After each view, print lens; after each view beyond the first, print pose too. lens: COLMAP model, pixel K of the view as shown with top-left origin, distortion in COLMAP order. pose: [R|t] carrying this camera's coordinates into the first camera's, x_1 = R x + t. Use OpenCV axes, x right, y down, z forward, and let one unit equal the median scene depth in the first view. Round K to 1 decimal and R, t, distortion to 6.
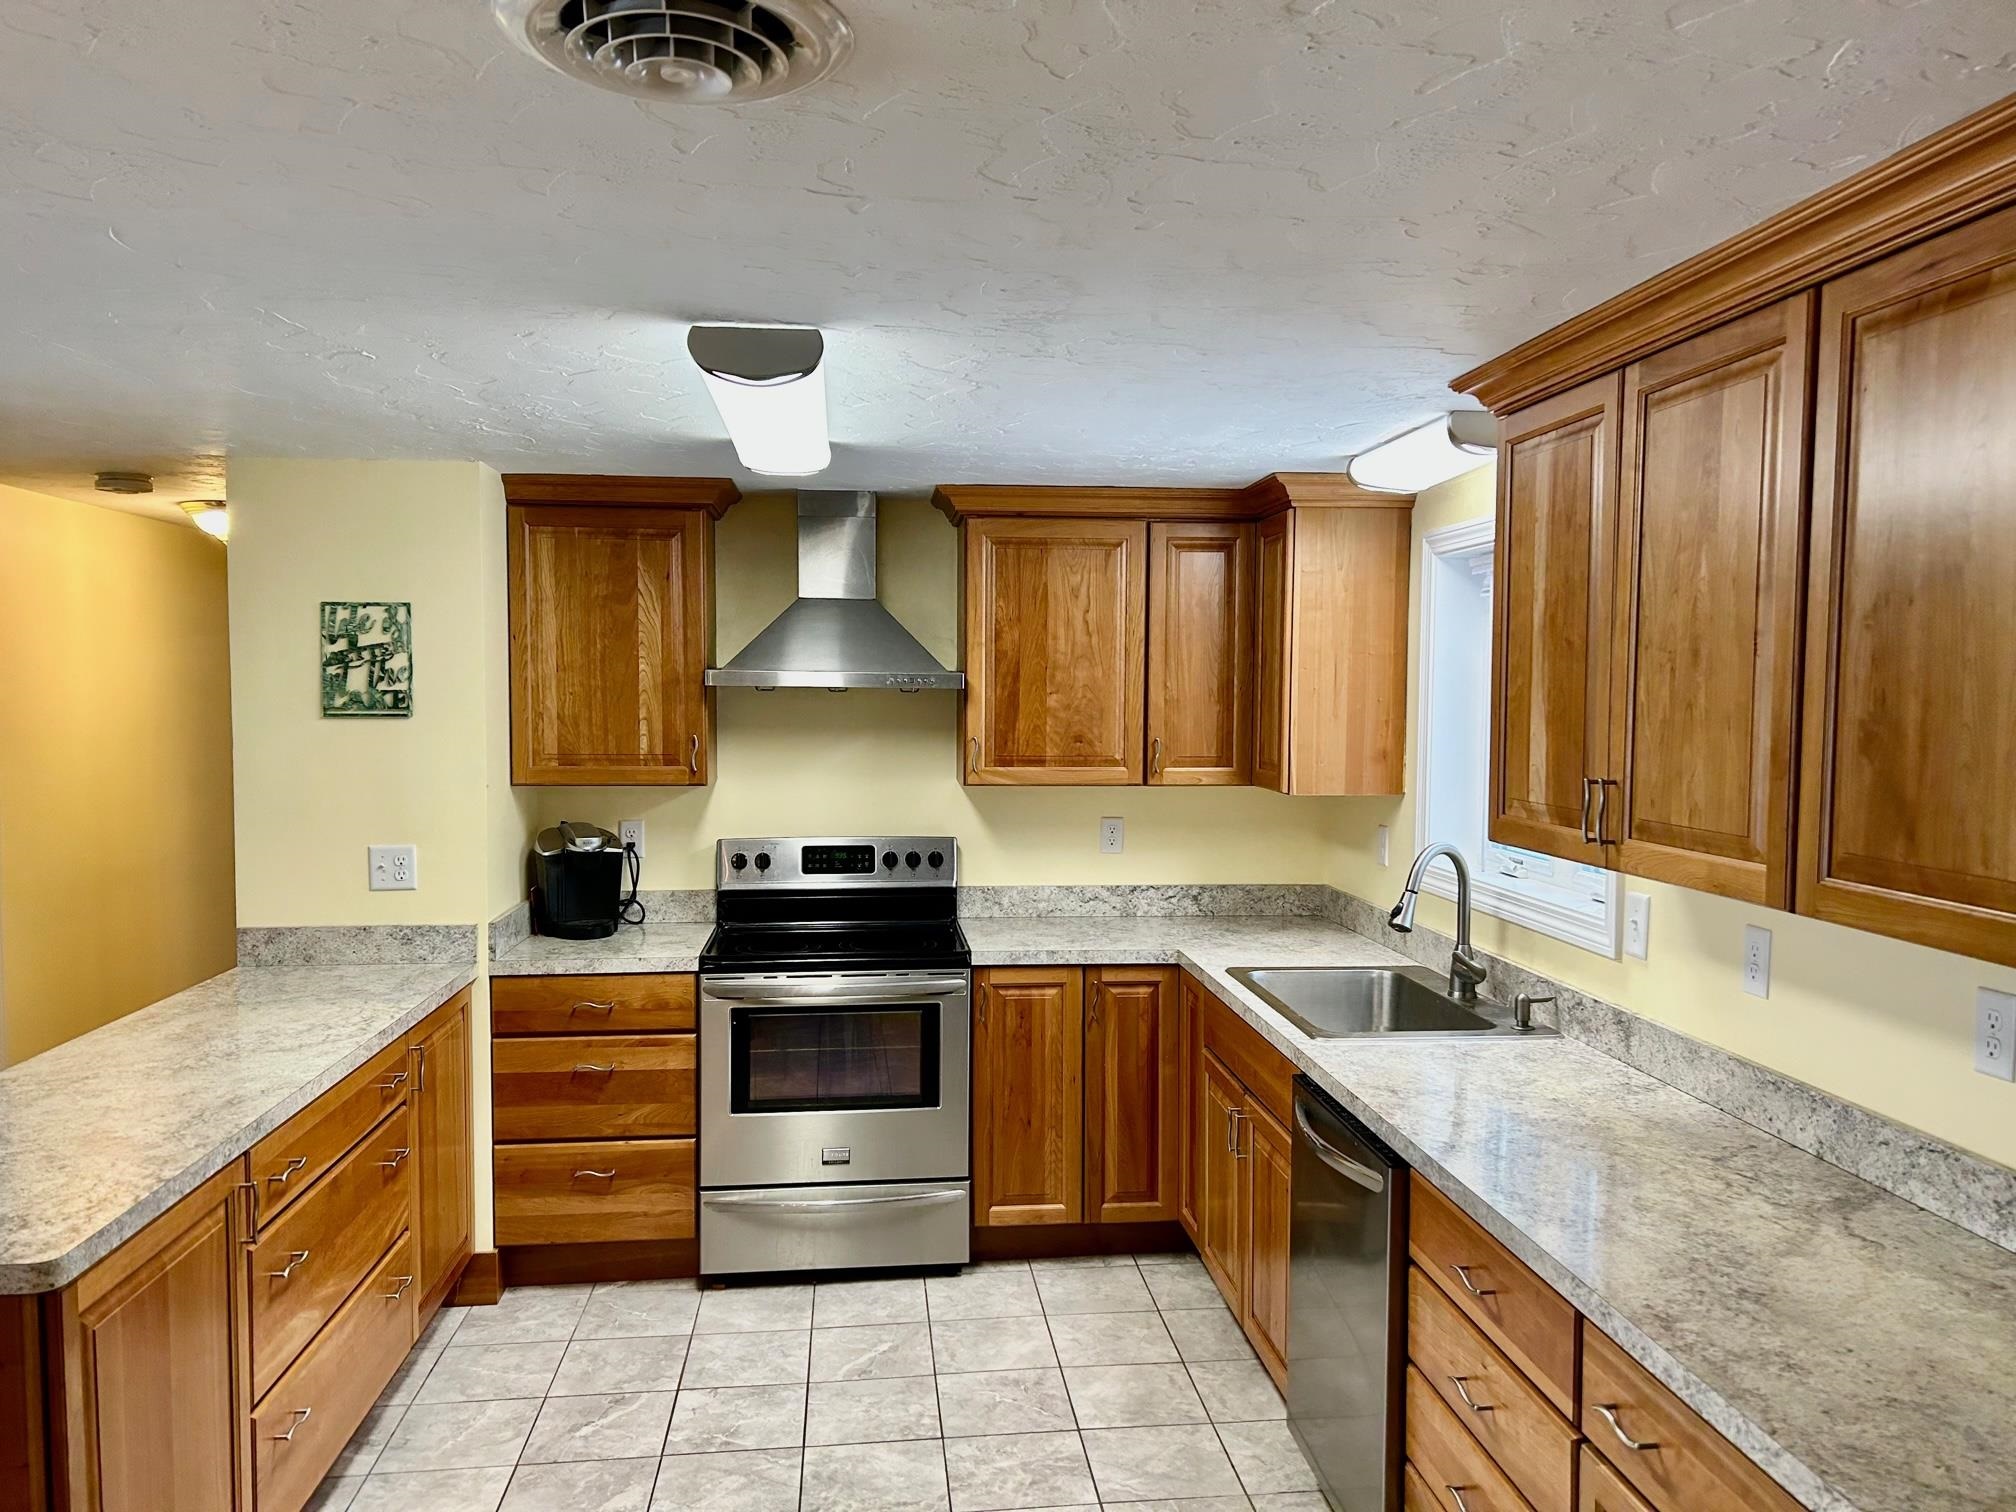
lens RADIAL K [[1499.7, 0, 1018.7], [0, 1499.7, 775.0], [0, 0, 1]] dist [0.053027, -0.049603]
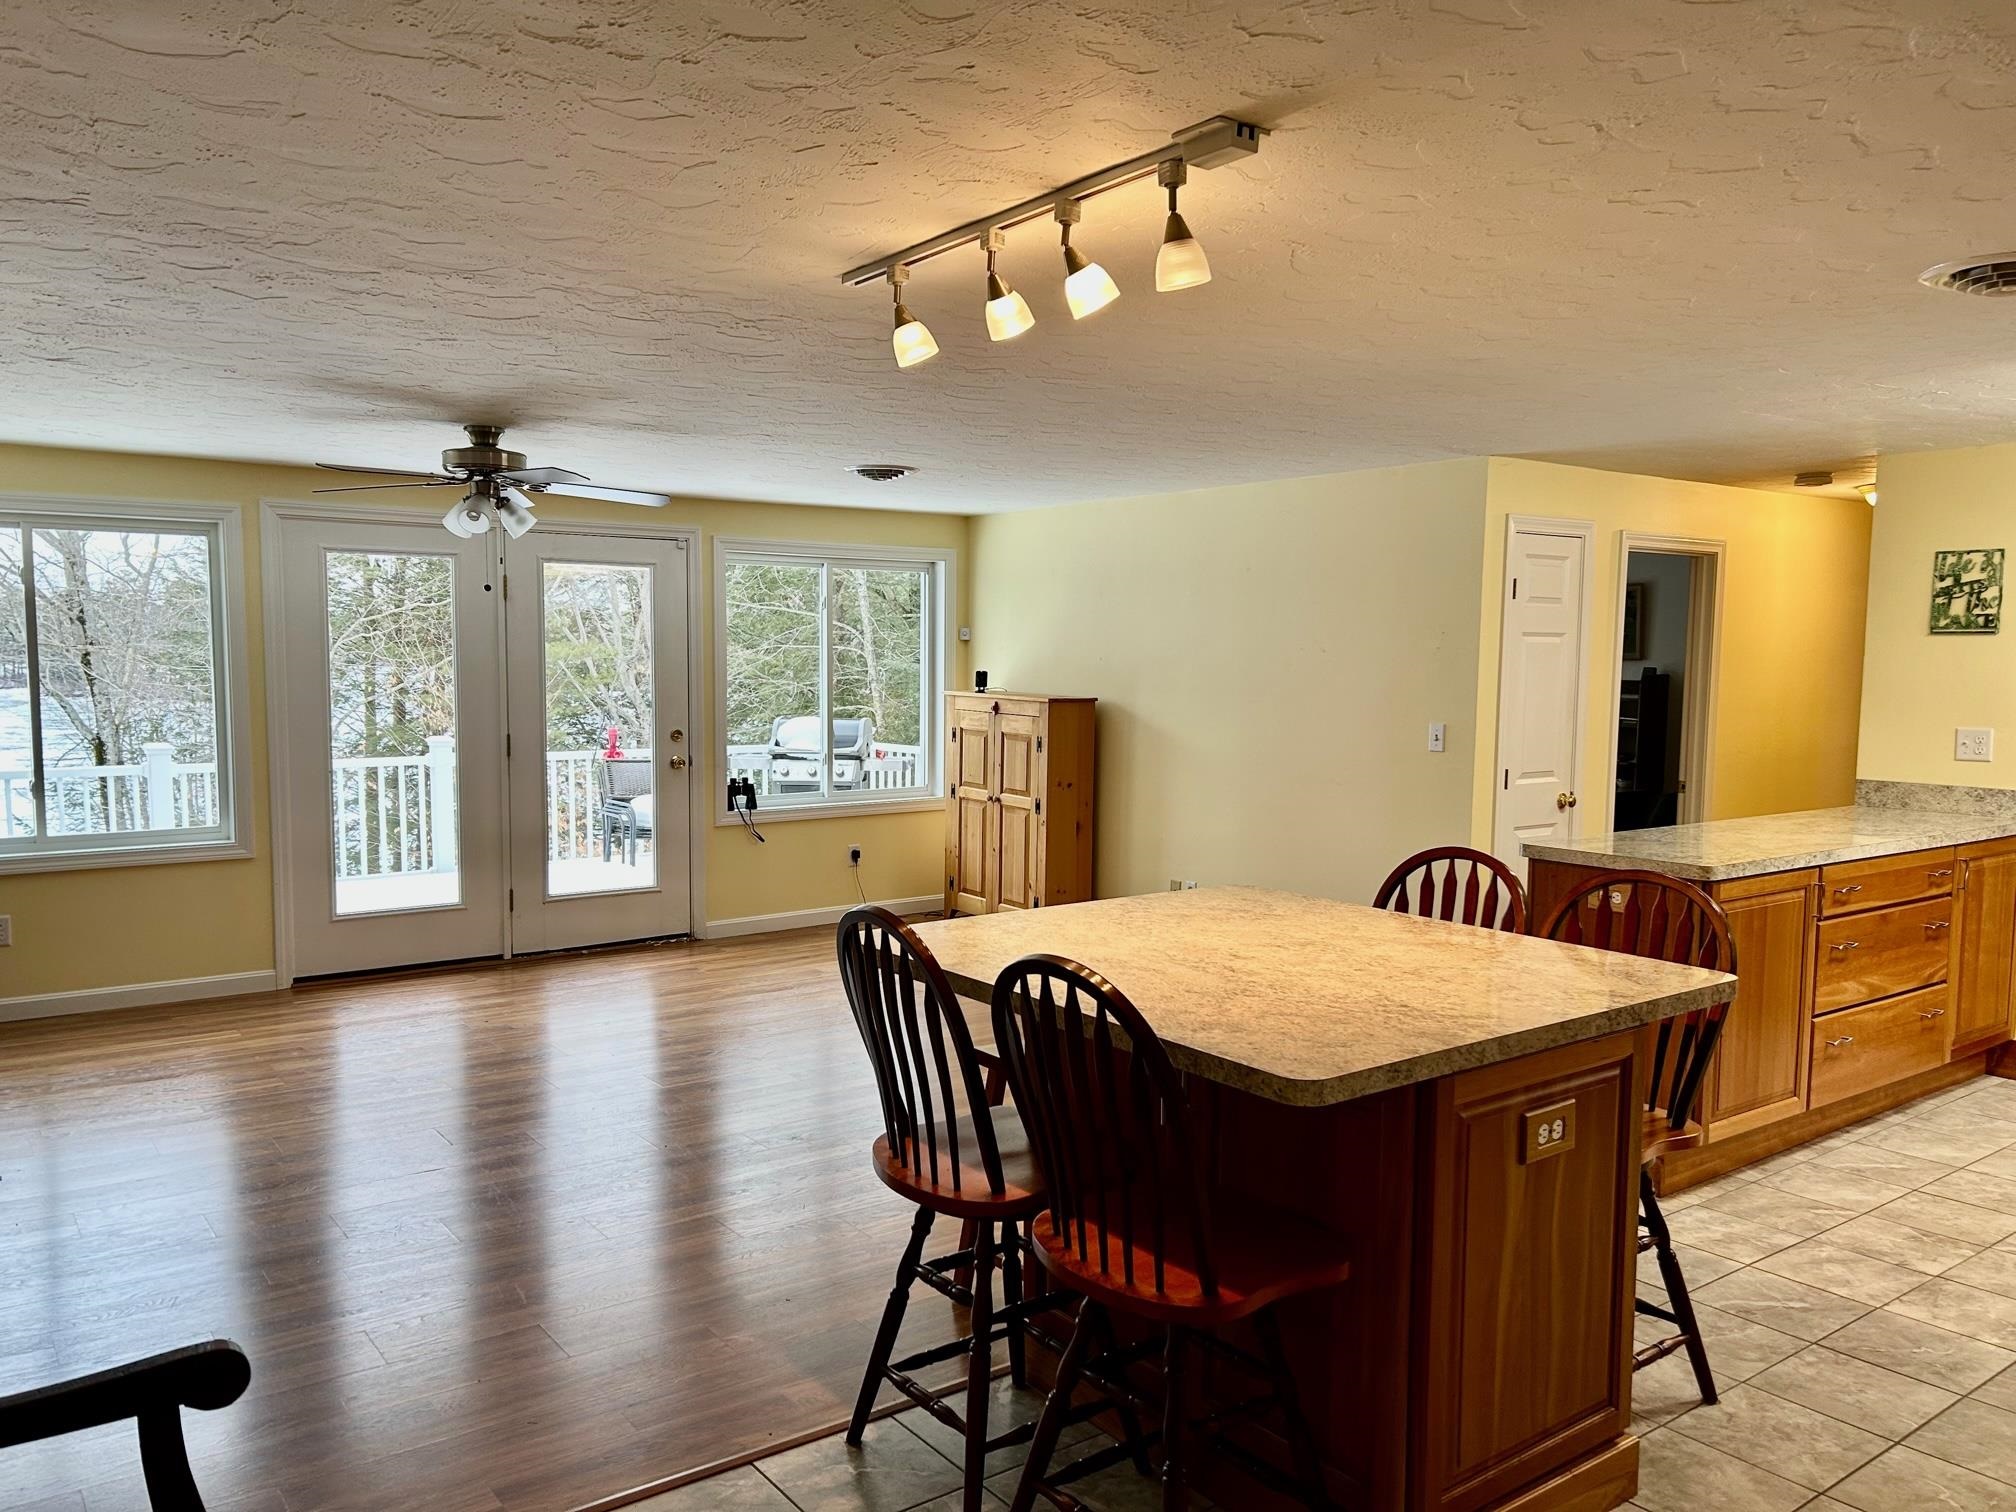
lens RADIAL K [[1499.7, 0, 1002.7], [0, 1499.7, 786.8], [0, 0, 1]] dist [0.053027, -0.049603]
pose [[0.501326, 0.077929, -0.861742, 0.333814], [-0.053004, 0.996831, 0.059310, 0.064721], [0.863633, 0.015942, 0.503868, -0.450425]]
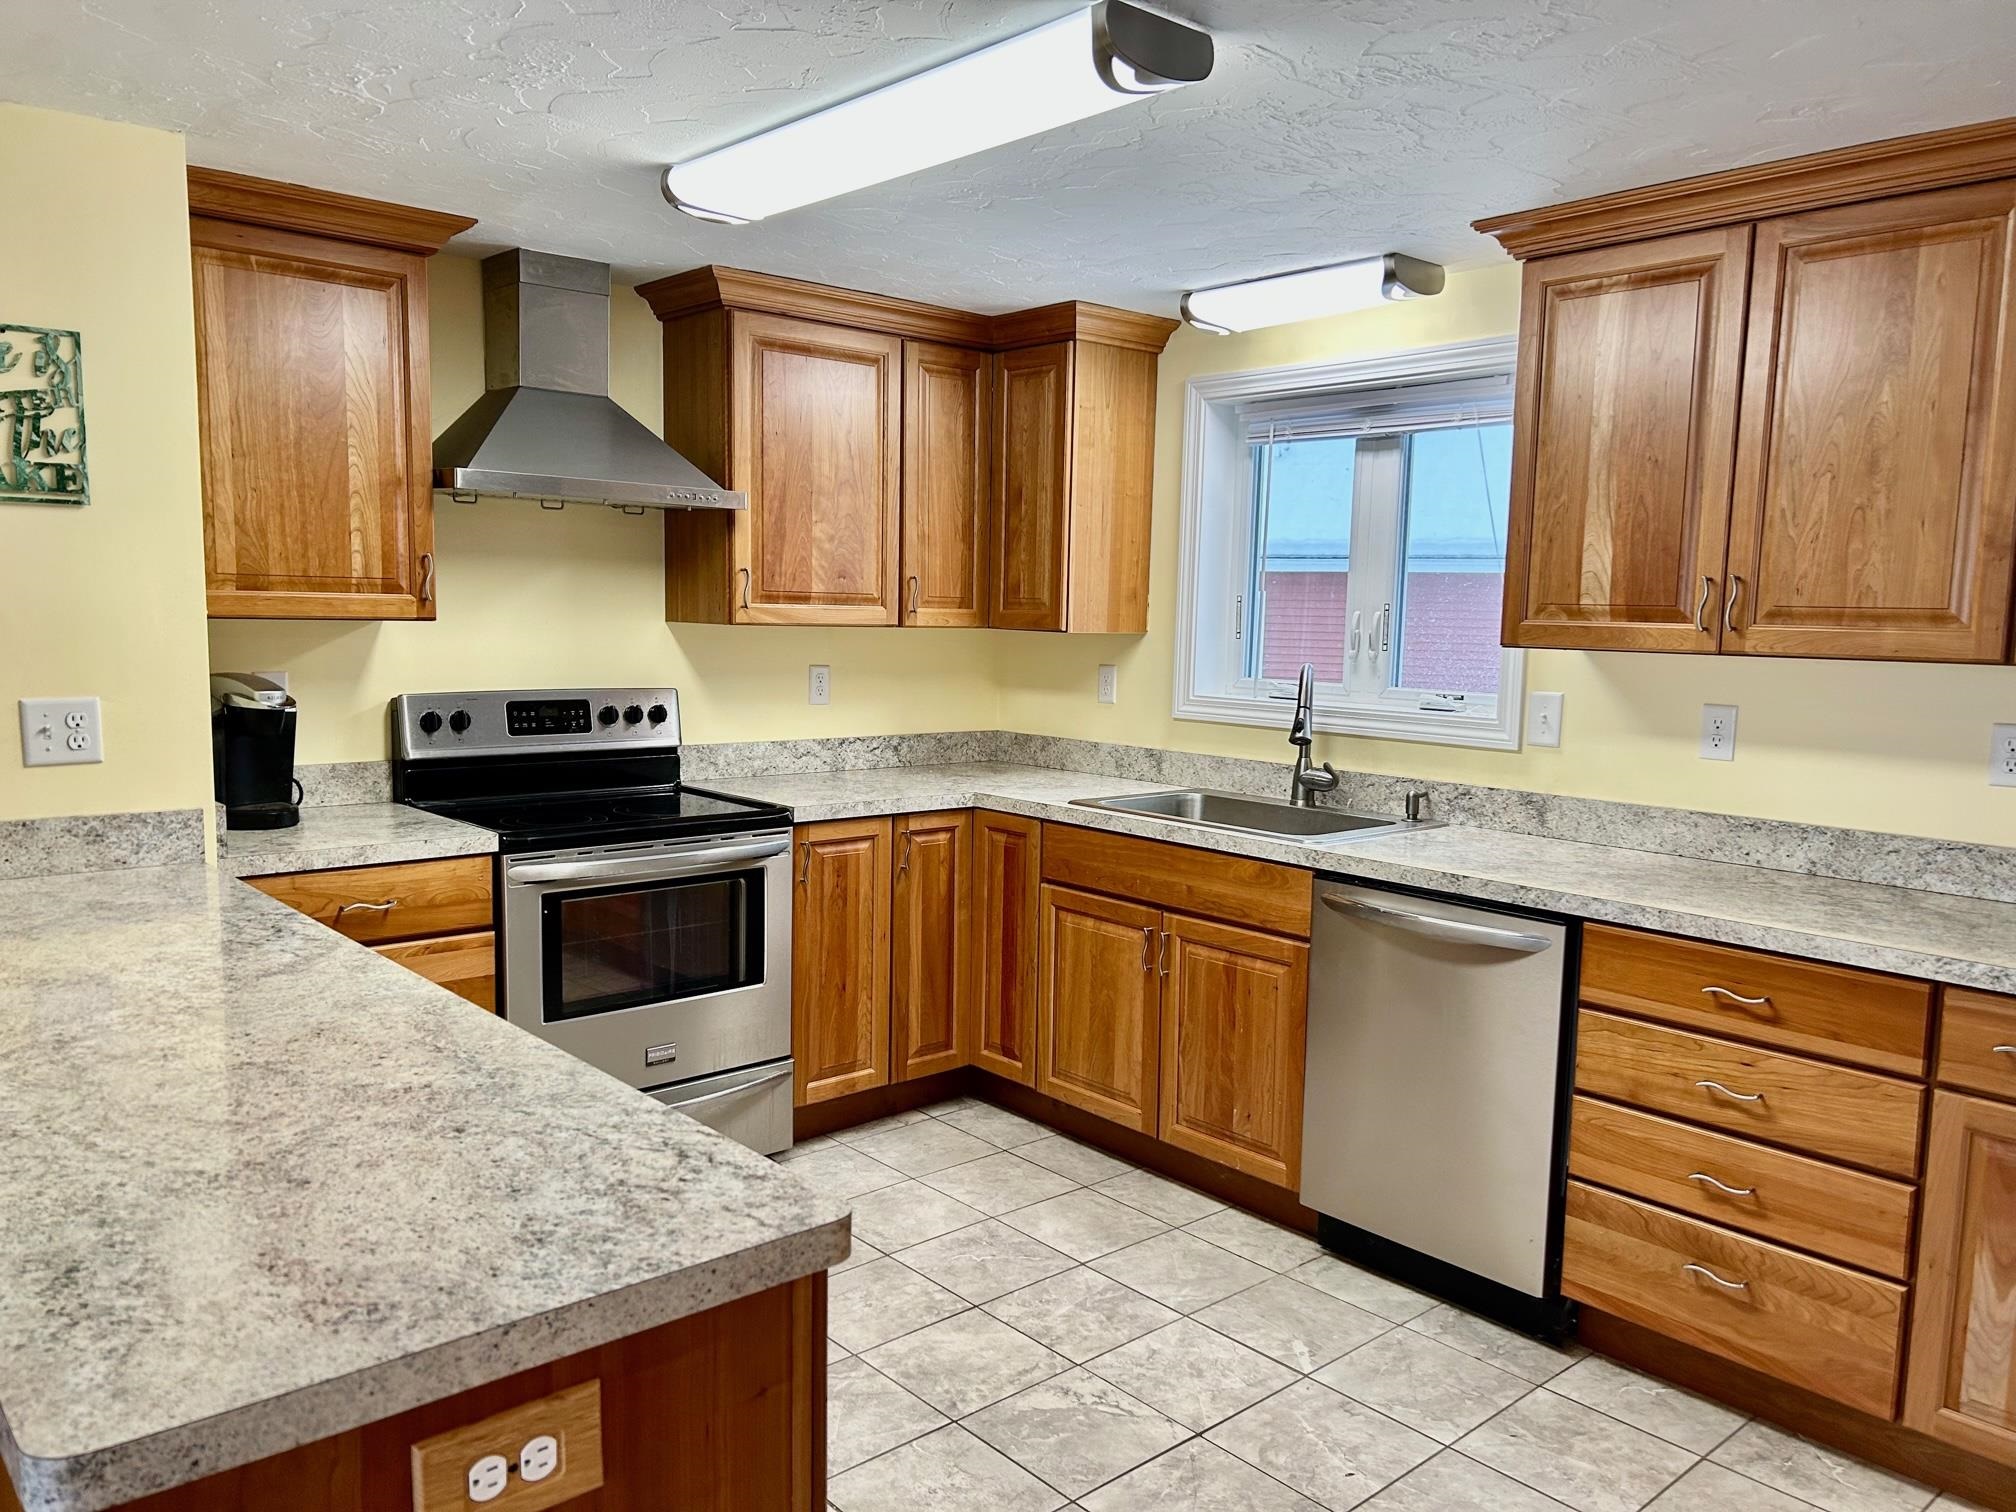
lens RADIAL K [[1499.7, 0, 1020.5], [0, 1499.7, 775.4], [0, 0, 1]] dist [0.053027, -0.049603]
pose [[0.818125, -0.053888, 0.572510, -0.456408], [0.015693, 0.997321, 0.071448, 0.039470], [-0.574826, -0.049469, 0.816779, 0.204105]]
